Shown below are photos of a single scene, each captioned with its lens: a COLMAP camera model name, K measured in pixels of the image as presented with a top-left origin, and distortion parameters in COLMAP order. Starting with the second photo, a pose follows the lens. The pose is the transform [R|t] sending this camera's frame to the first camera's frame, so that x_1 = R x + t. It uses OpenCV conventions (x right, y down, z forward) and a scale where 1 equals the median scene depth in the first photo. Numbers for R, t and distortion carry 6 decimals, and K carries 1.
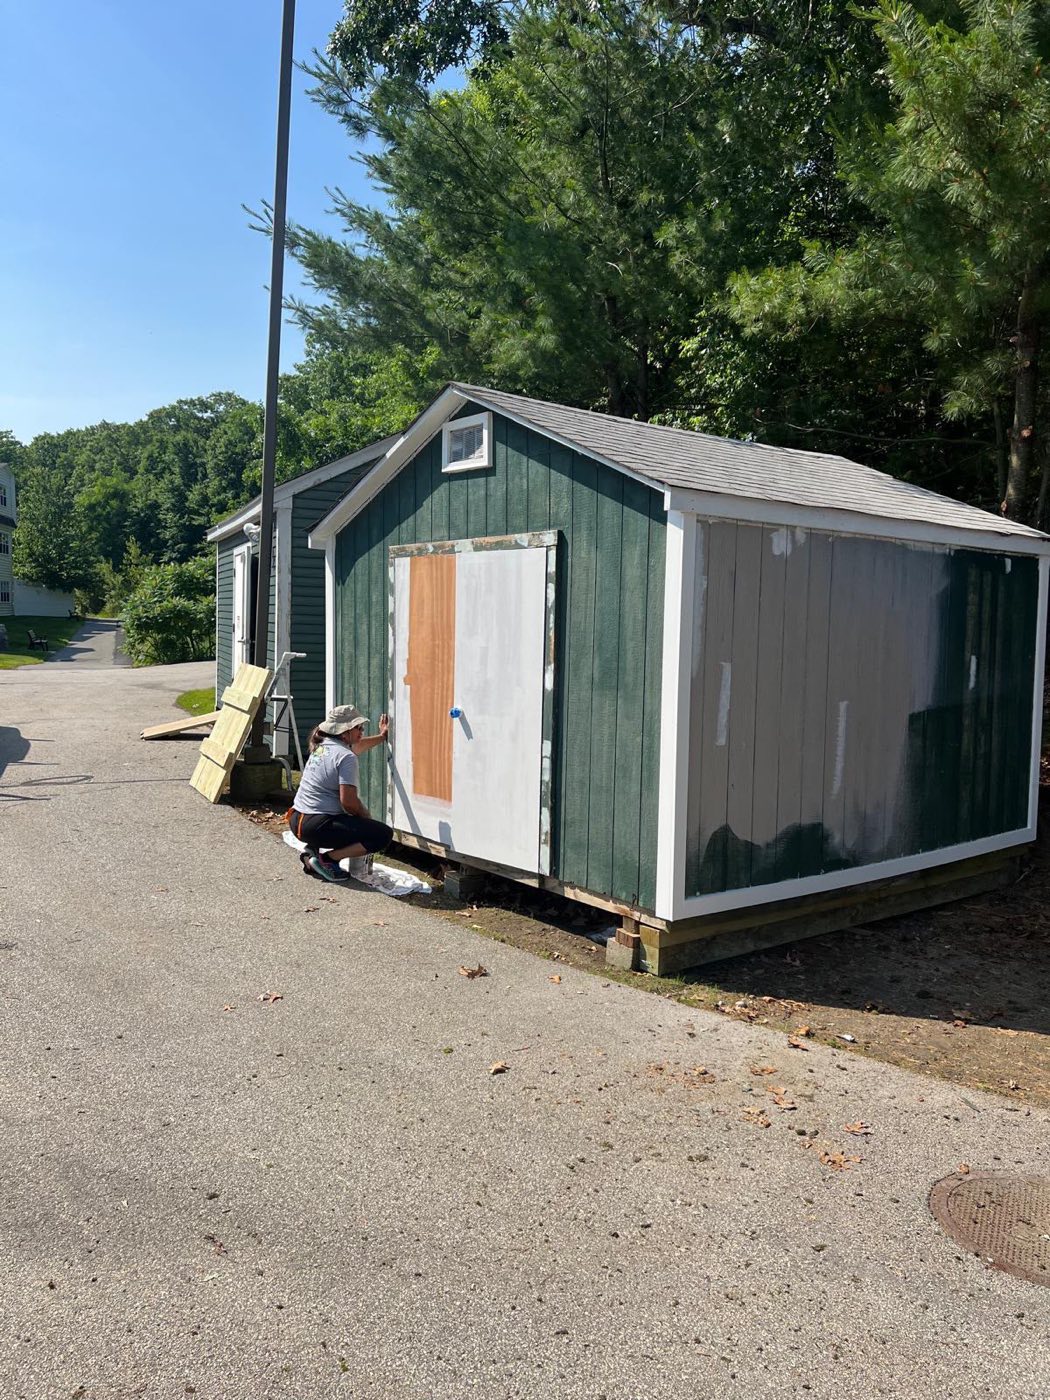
lens RADIAL K [[1151.3, 0, 525.1], [0, 1151.3, 681.8], [0, 0, 1]] dist [-0.066970, 0.435684]
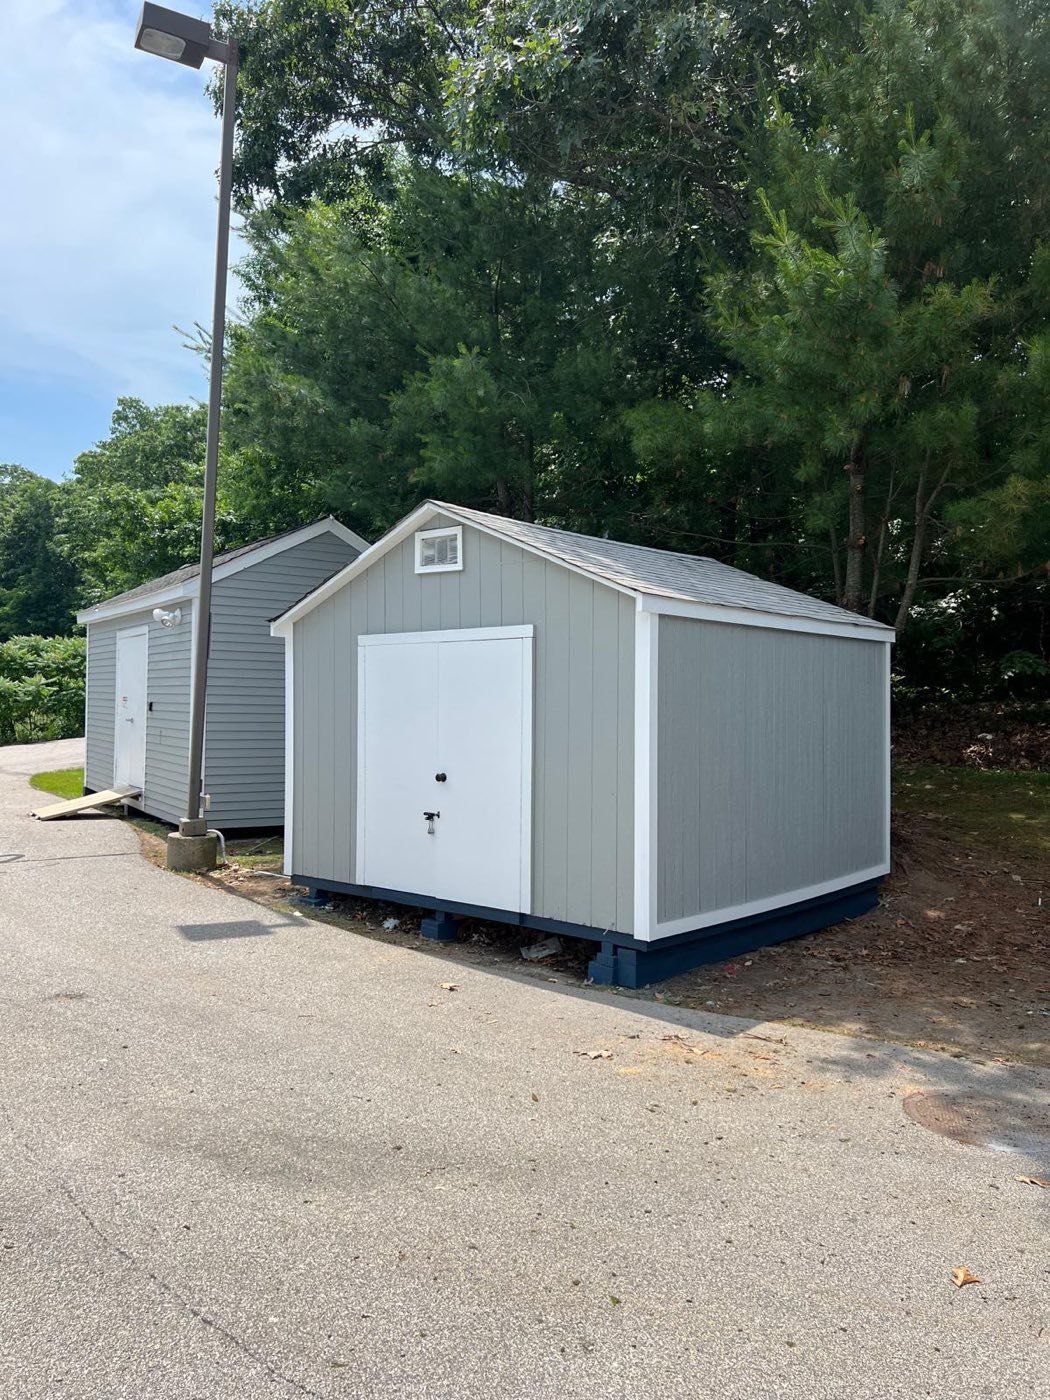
lens RADIAL K [[1123.5, 0, 525.4], [0, 1123.5, 697.3], [0, 0, 1]] dist [0.104444, 0.009935]
pose [[0.984523, -0.009967, 0.174974, -0.163008], [0.019374, 0.998452, -0.052138, 0.005930], [-0.174183, 0.054721, 0.983192, -0.142078]]
